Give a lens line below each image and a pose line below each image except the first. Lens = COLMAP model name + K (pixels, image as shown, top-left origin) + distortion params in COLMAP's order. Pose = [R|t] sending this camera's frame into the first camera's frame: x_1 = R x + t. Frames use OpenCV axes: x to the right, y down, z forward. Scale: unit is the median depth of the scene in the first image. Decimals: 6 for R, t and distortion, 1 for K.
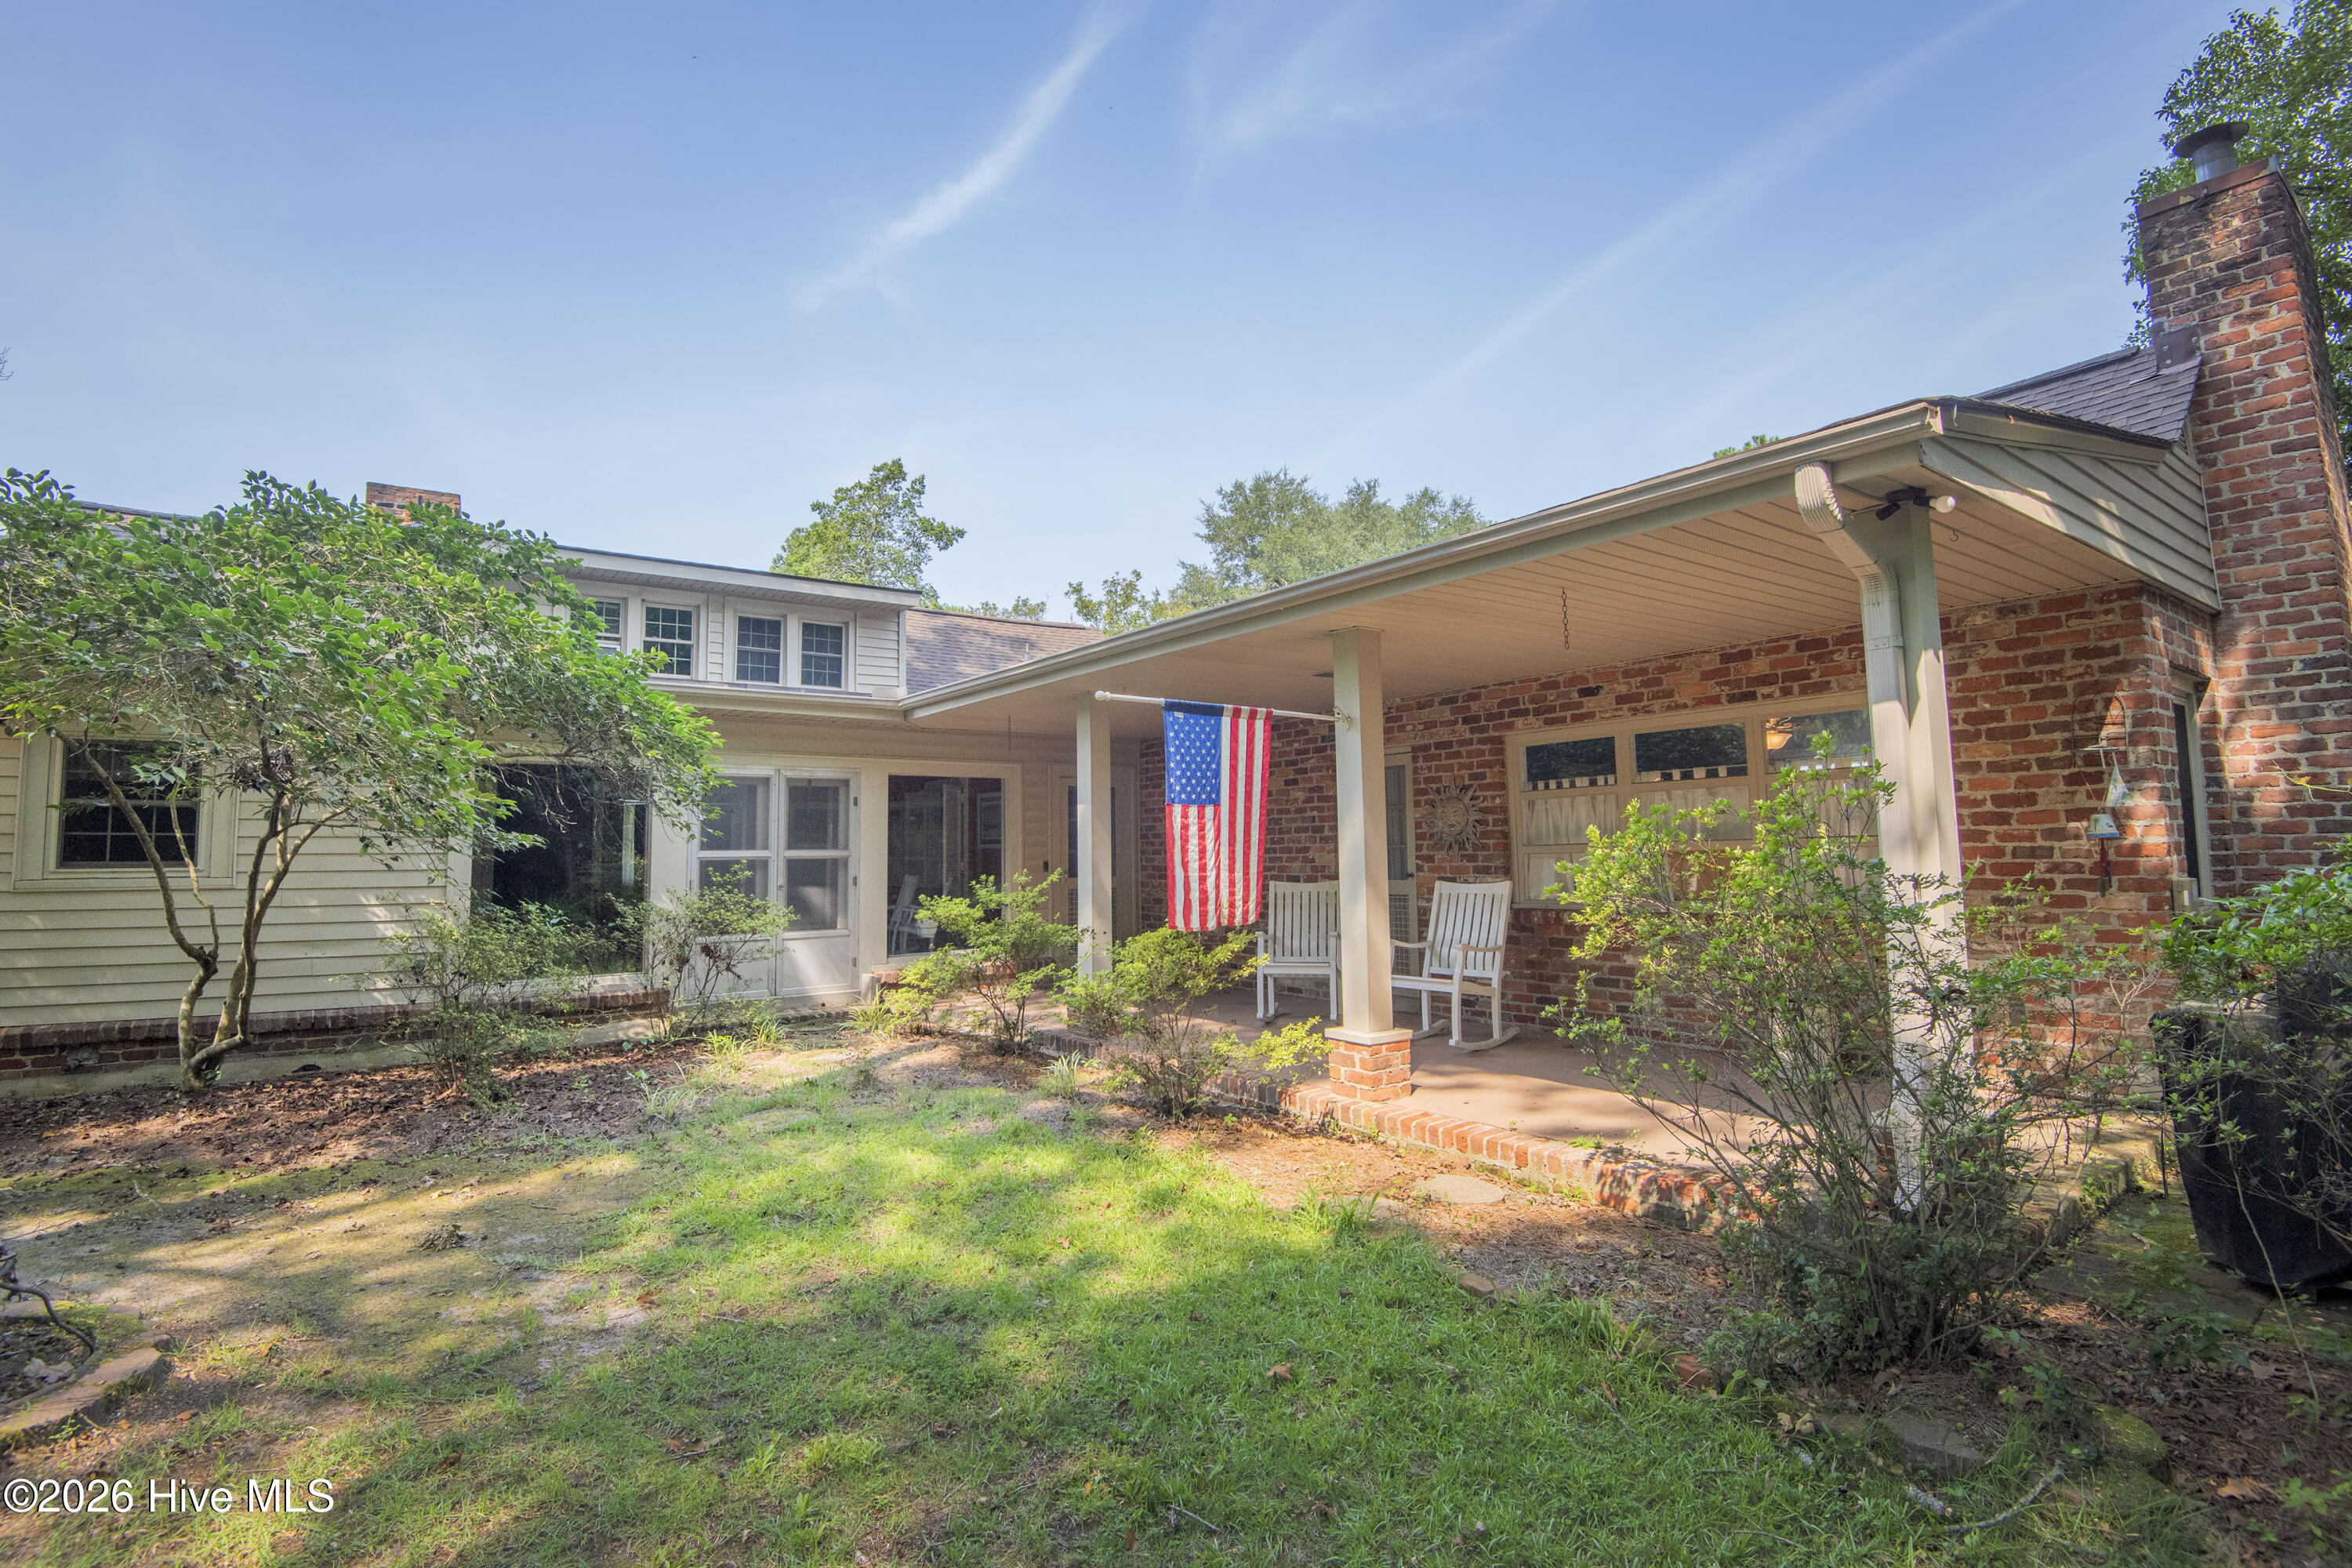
lens RADIAL K [[1138.7, 0, 1168.0], [0, 1138.7, 752.3], [0, 0, 1]] dist [-0.017507, -0.017813]
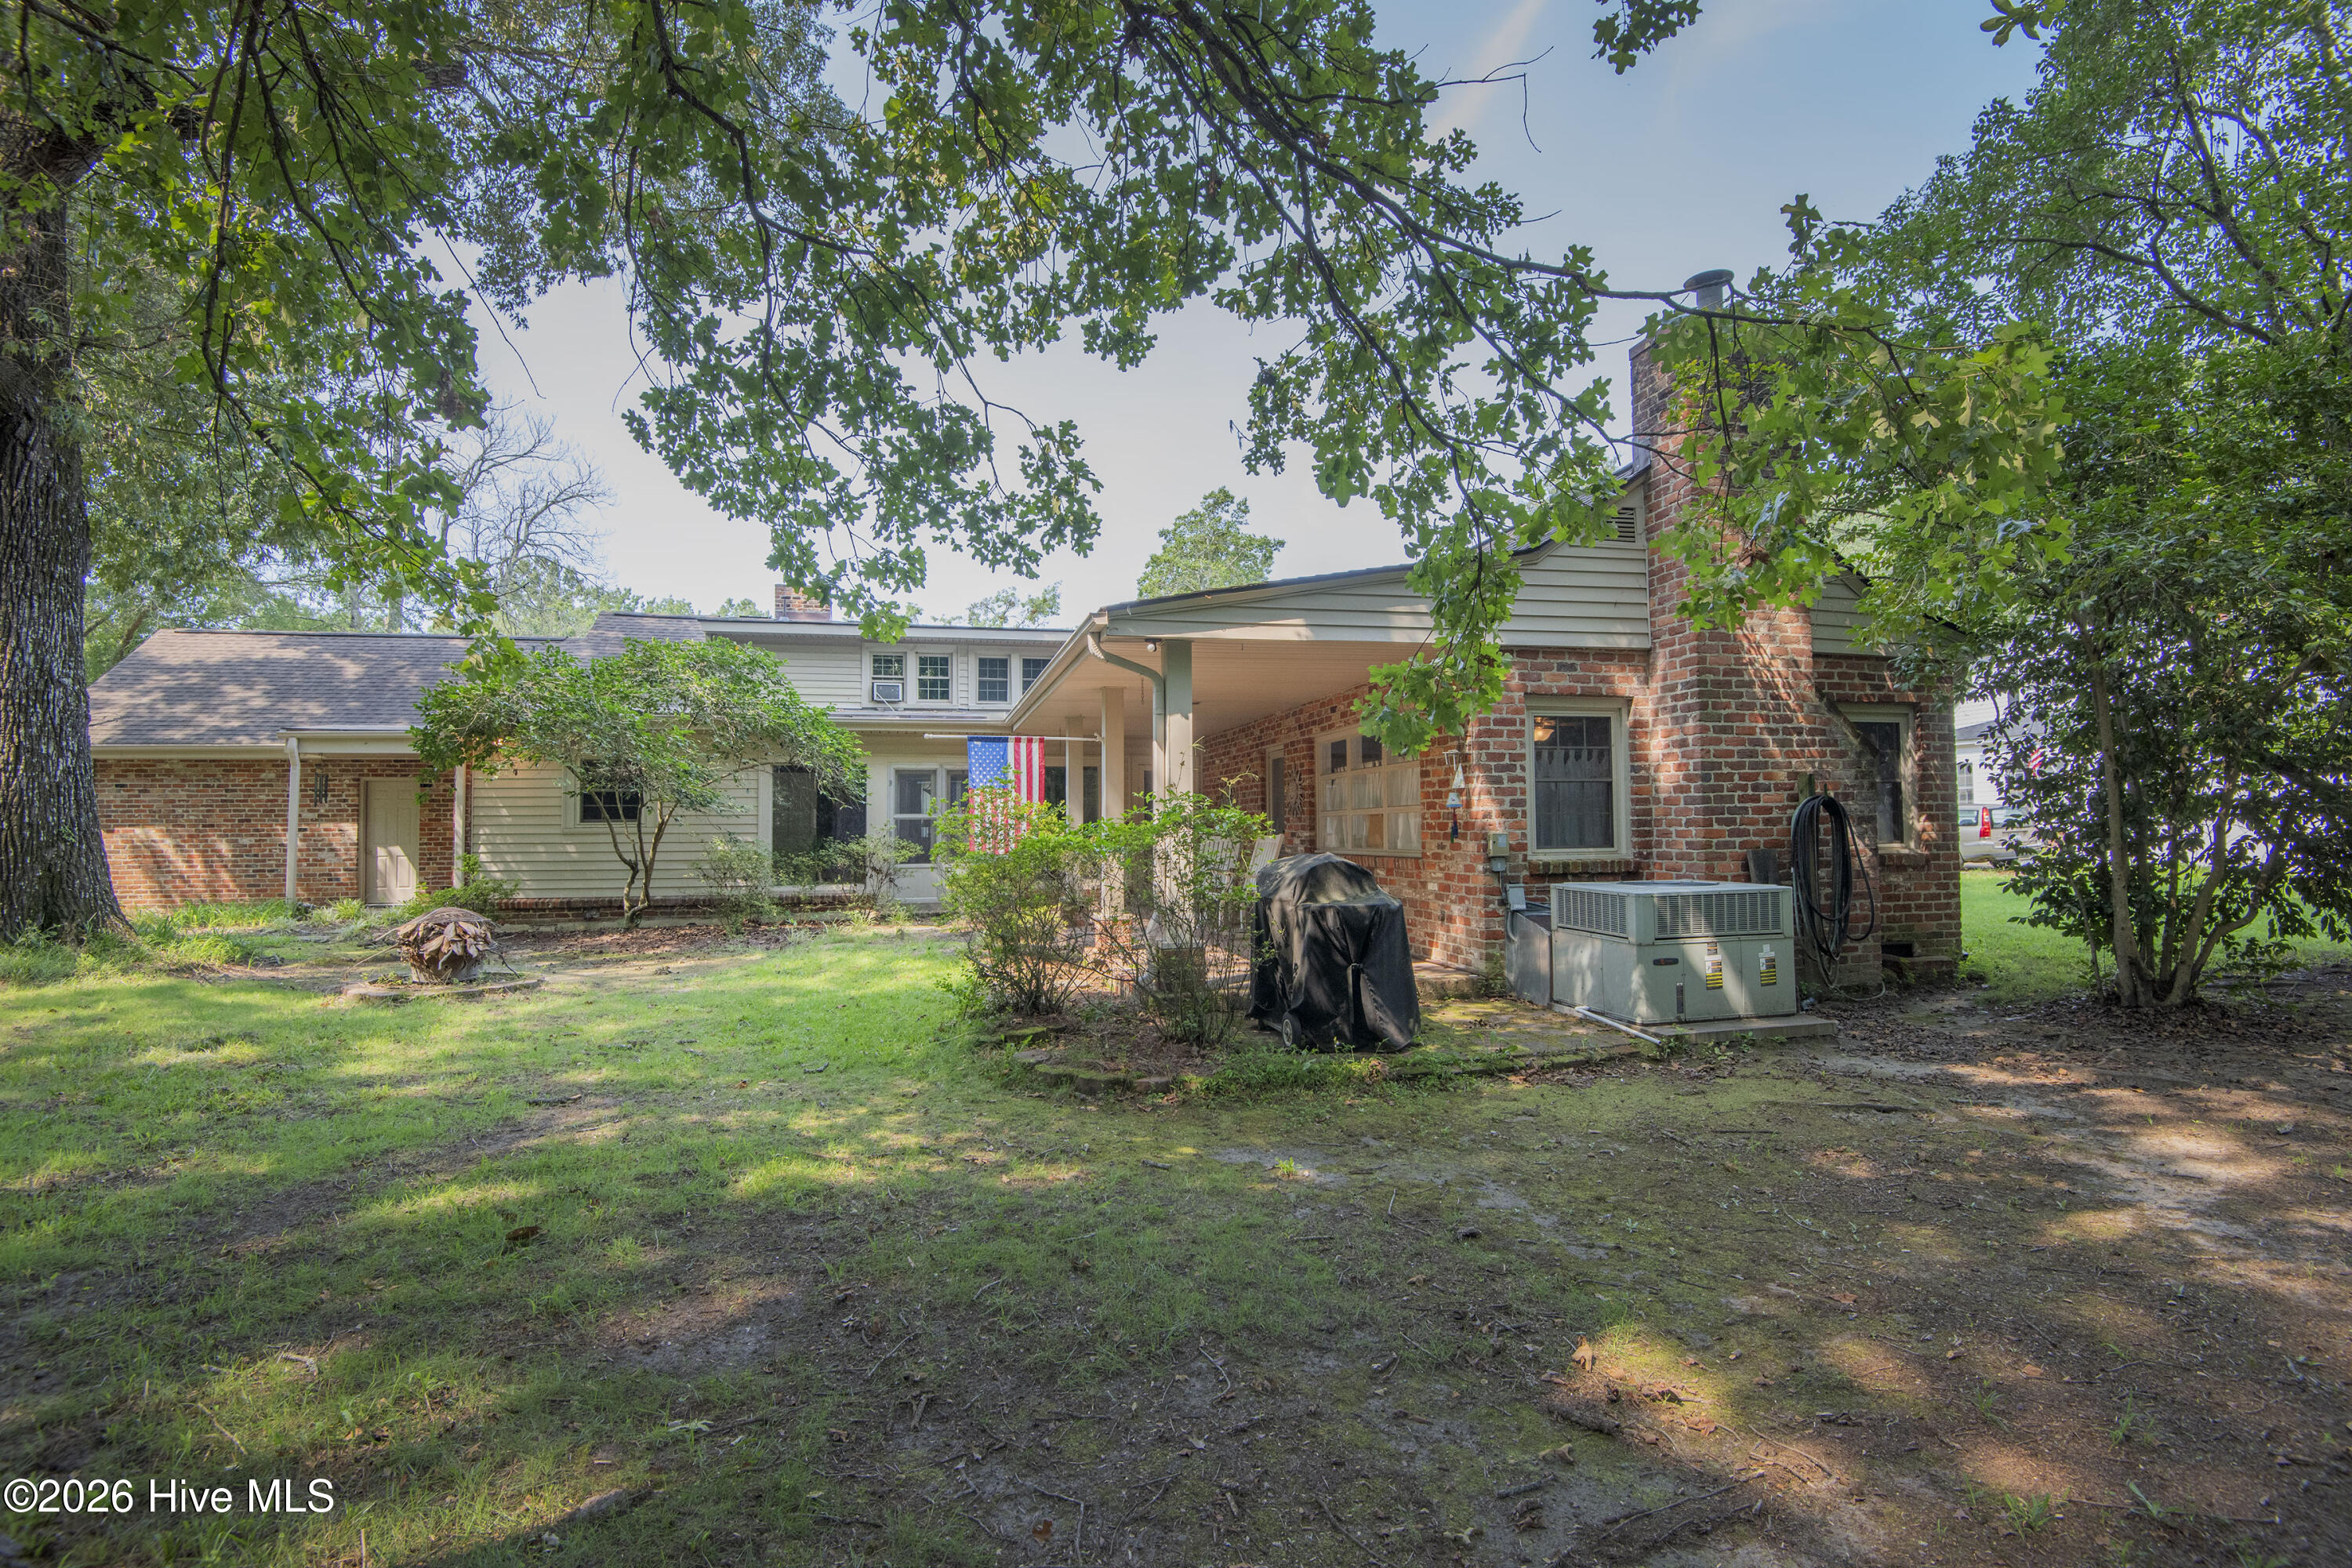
lens RADIAL K [[1068.1, 0, 1162.5], [0, 1068.1, 780.4], [0, 0, 1]] dist [-0.030003, -0.007894]
pose [[0.927757, -0.010732, -0.373031, 0.662724], [0.029681, 0.998542, 0.045089, -0.028810], [0.372004, -0.052903, 0.926723, -0.386760]]
